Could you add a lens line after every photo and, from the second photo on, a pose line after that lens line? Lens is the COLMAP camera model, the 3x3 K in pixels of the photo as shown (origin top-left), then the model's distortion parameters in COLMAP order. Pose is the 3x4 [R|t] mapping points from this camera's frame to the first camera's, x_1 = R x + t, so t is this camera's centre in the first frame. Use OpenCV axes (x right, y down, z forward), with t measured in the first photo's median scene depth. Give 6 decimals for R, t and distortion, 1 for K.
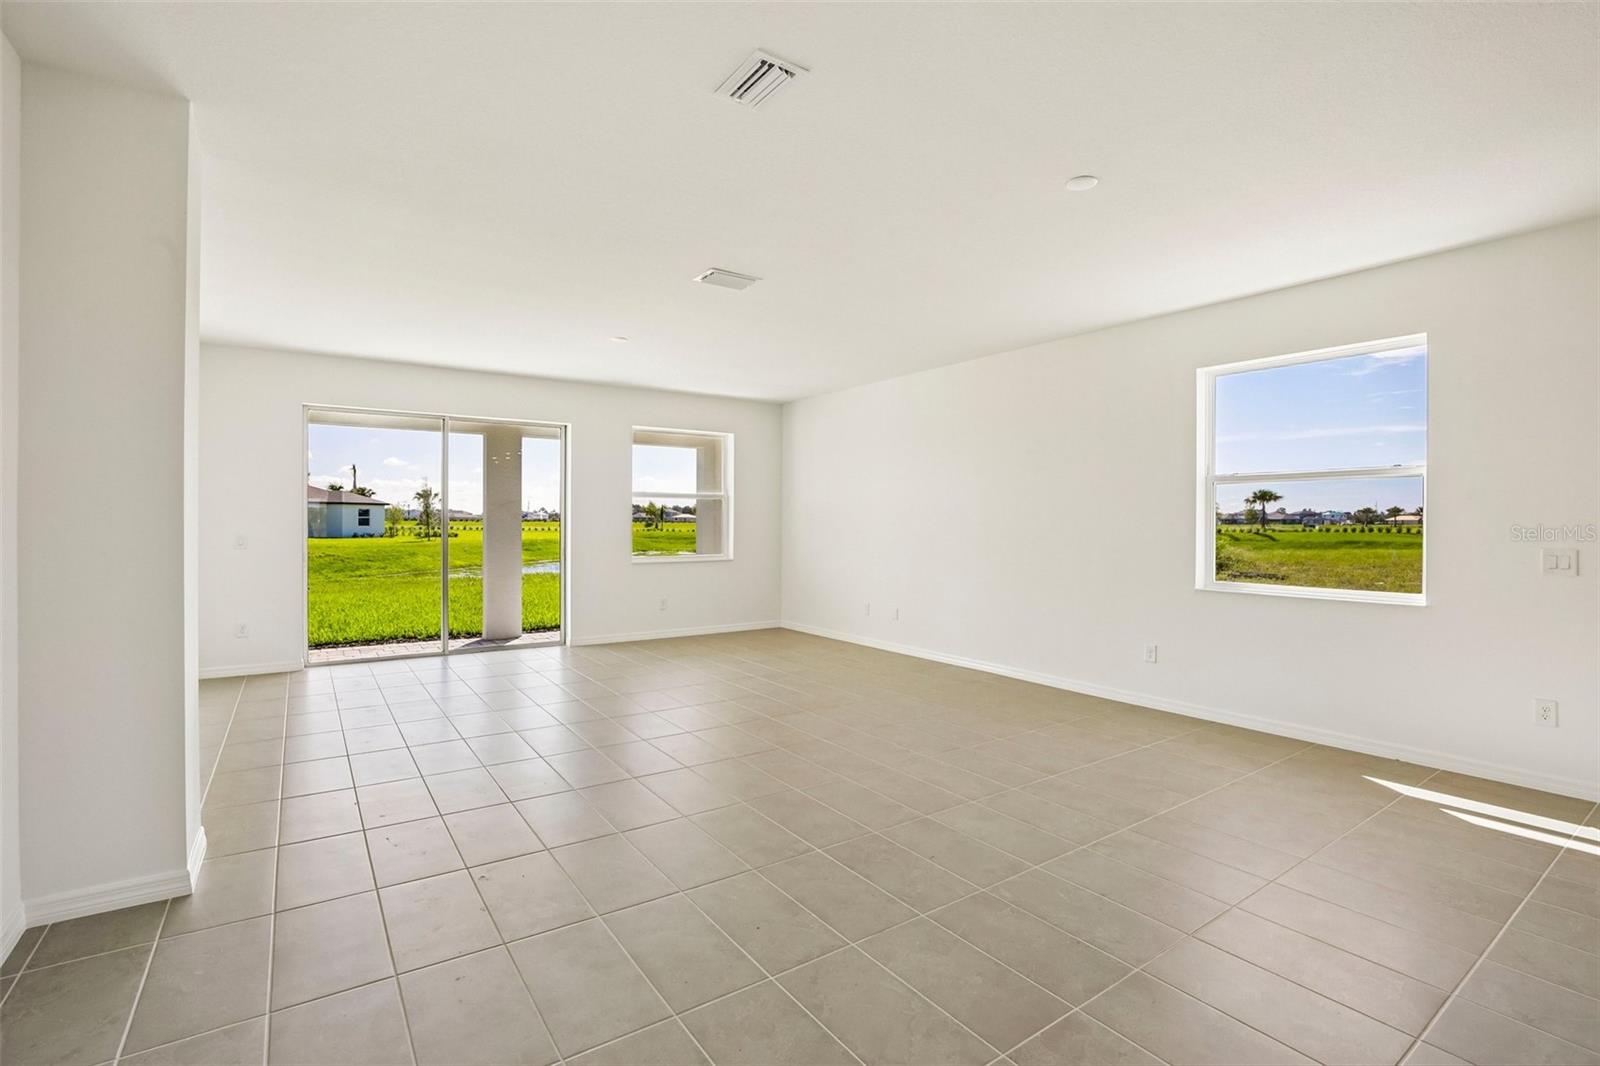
lens RADIAL K [[733.0, 0, 815.3], [0, 733.0, 525.8], [0, 0, 1]] dist [-0.038552, 0.008498]
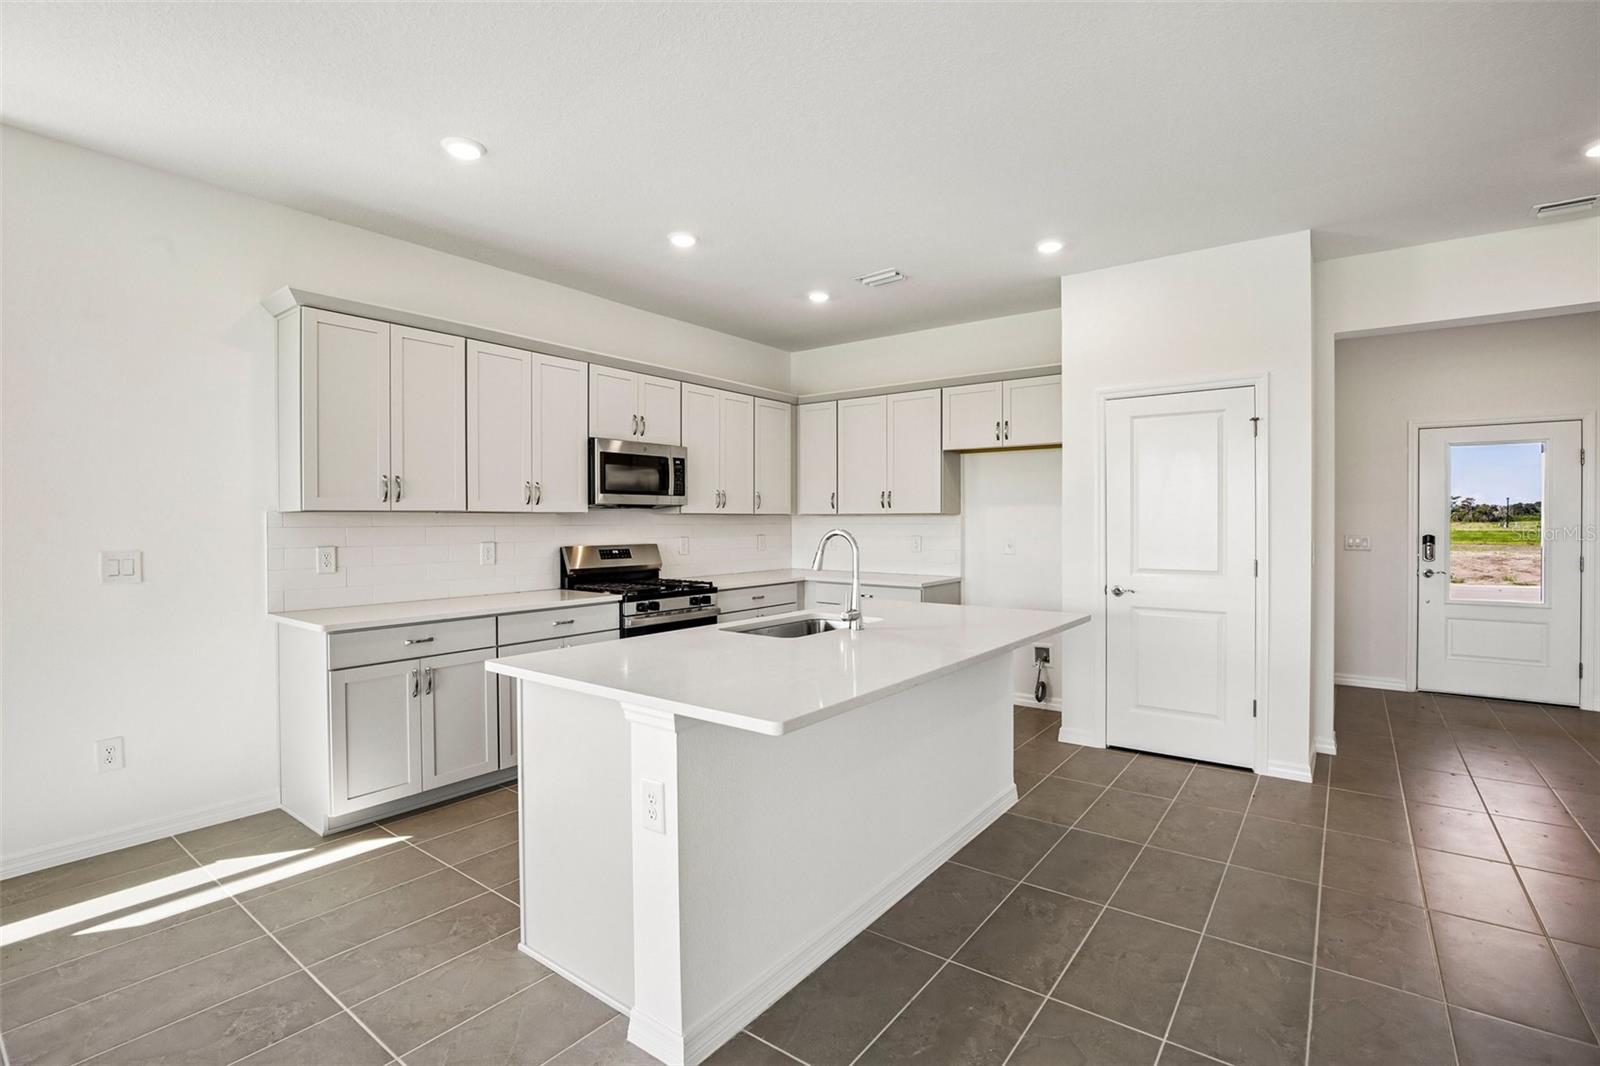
lens RADIAL K [[733.0, 0, 815.3], [0, 733.0, 525.8], [0, 0, 1]] dist [-0.038552, 0.008498]
pose [[-0.300596, -0.007550, 0.953722, 0.009068], [0.005329, 0.999940, 0.009595, -0.000045], [-0.953737, 0.007966, -0.300537, 0.193287]]
